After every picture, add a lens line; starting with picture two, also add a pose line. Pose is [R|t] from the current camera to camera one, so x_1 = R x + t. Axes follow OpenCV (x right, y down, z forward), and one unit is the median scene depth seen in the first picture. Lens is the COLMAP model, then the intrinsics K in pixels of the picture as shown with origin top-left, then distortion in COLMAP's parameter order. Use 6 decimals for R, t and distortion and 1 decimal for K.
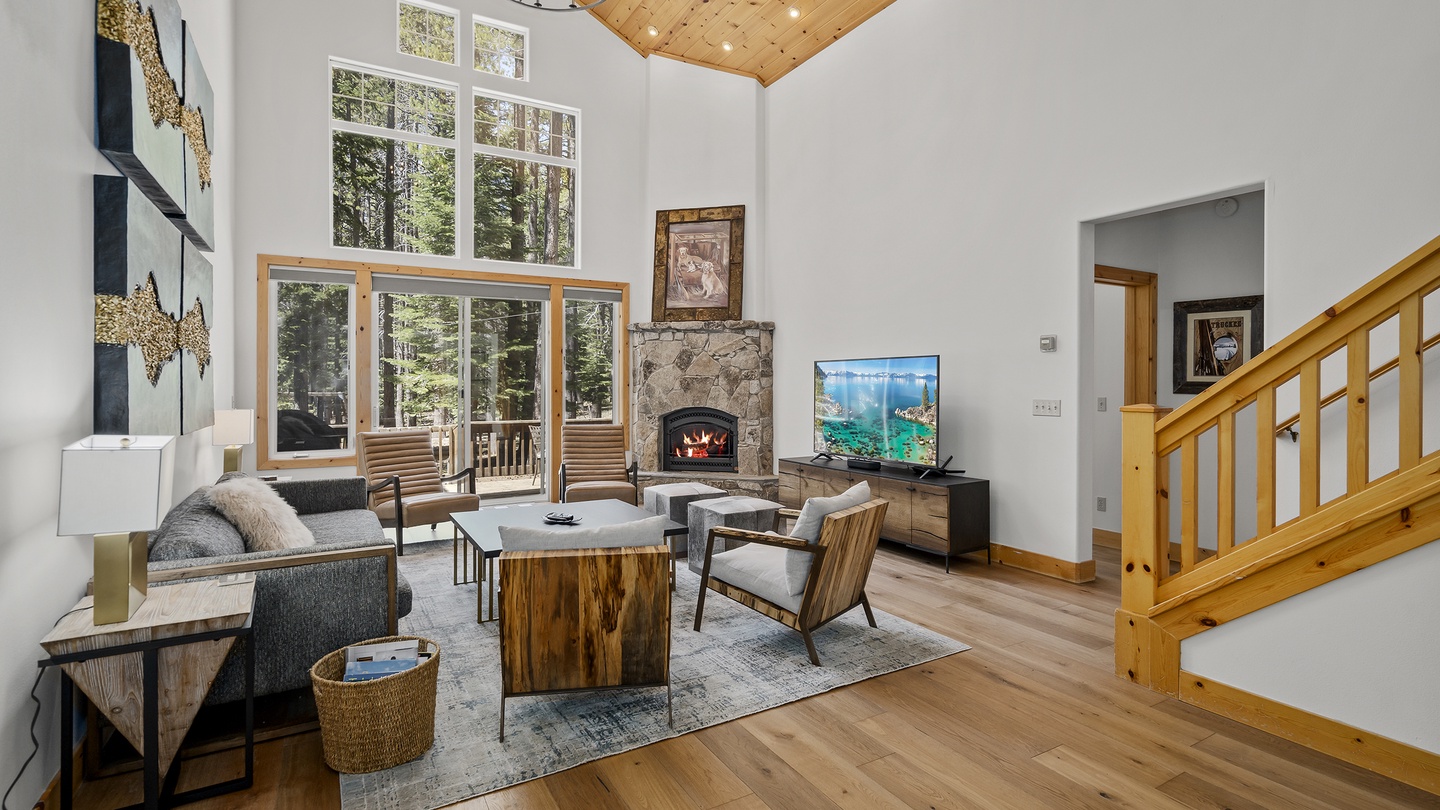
lens RADIAL K [[671.8, 0, 699.3], [0, 671.8, 387.2], [0, 0, 1]] dist [-0.008895, 0.002598]
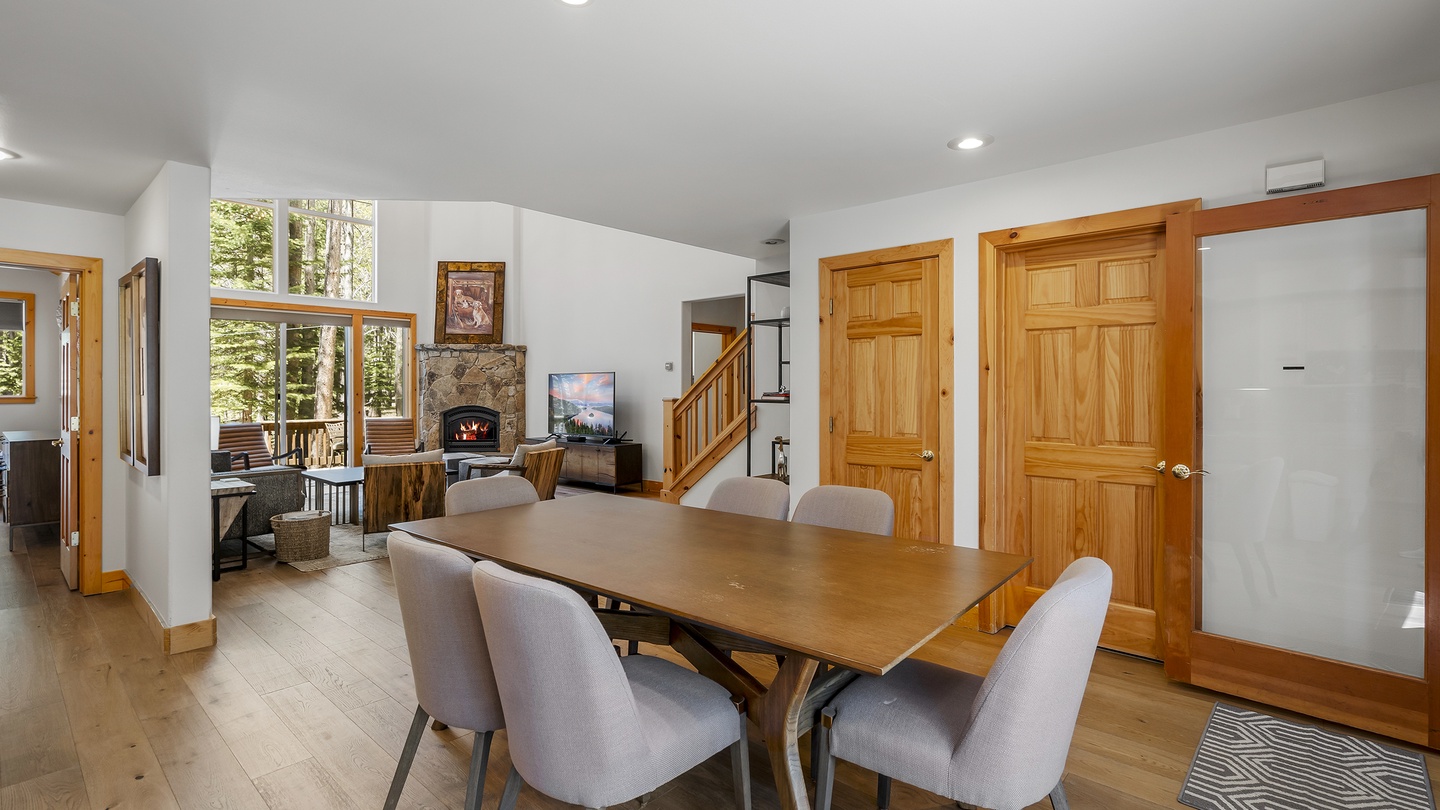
lens RADIAL K [[671.8, 0, 705.9], [0, 671.8, 389.3], [0, 0, 1]] dist [-0.008895, 0.002598]
pose [[0.949959, -0.001230, 0.312373, 0.030161], [0.002490, 0.999990, -0.003637, 0.002369], [-0.312365, 0.004233, 0.949953, -0.513816]]
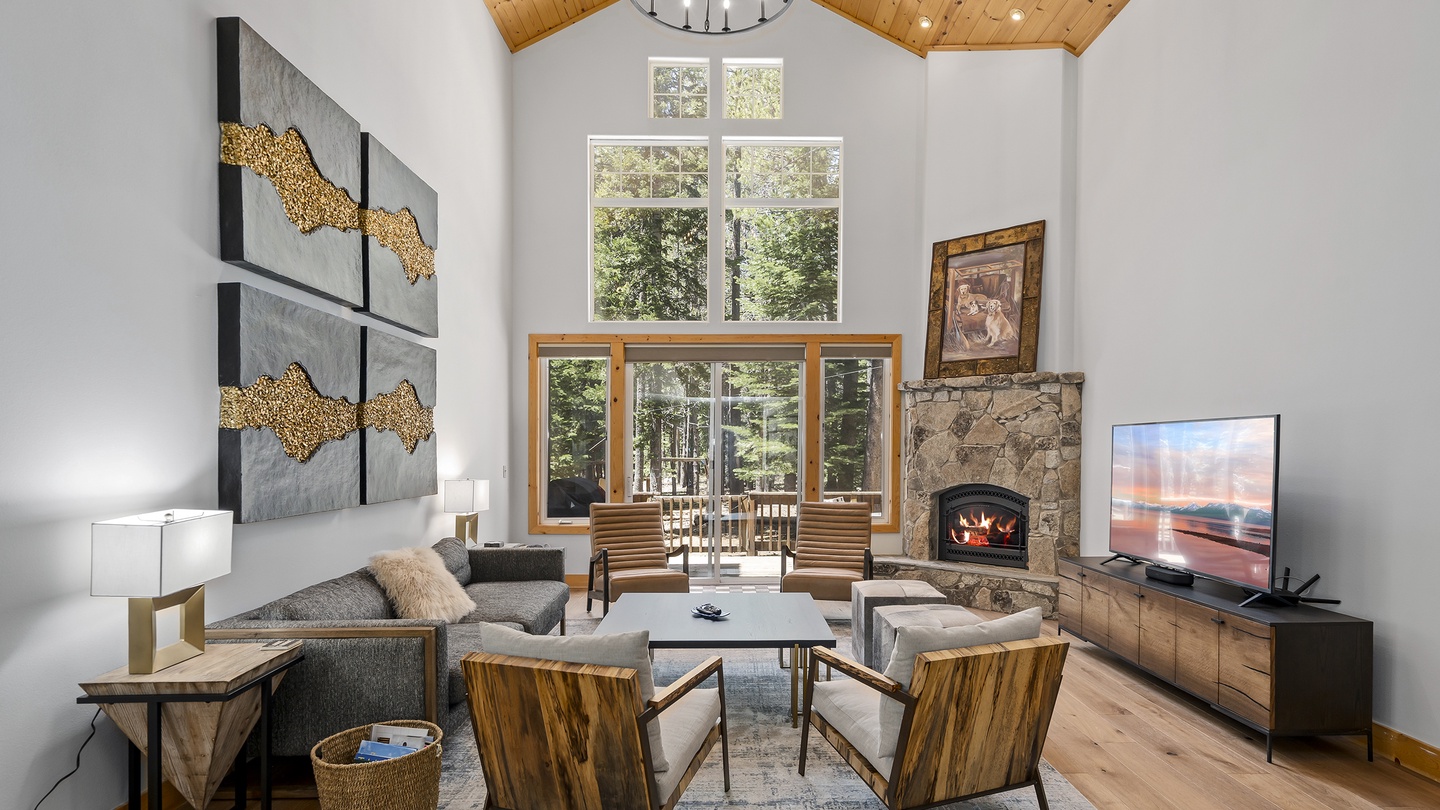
lens RADIAL K [[730.0, 0, 732.7], [0, 730.0, 464.3], [0, 0, 1]] dist [-0.001227, 0.002141]
pose [[0.876297, 0.009661, -0.481674, 0.173371], [-0.001367, 0.999845, 0.017567, -0.009178], [0.481769, -0.014735, 0.876175, 0.108788]]
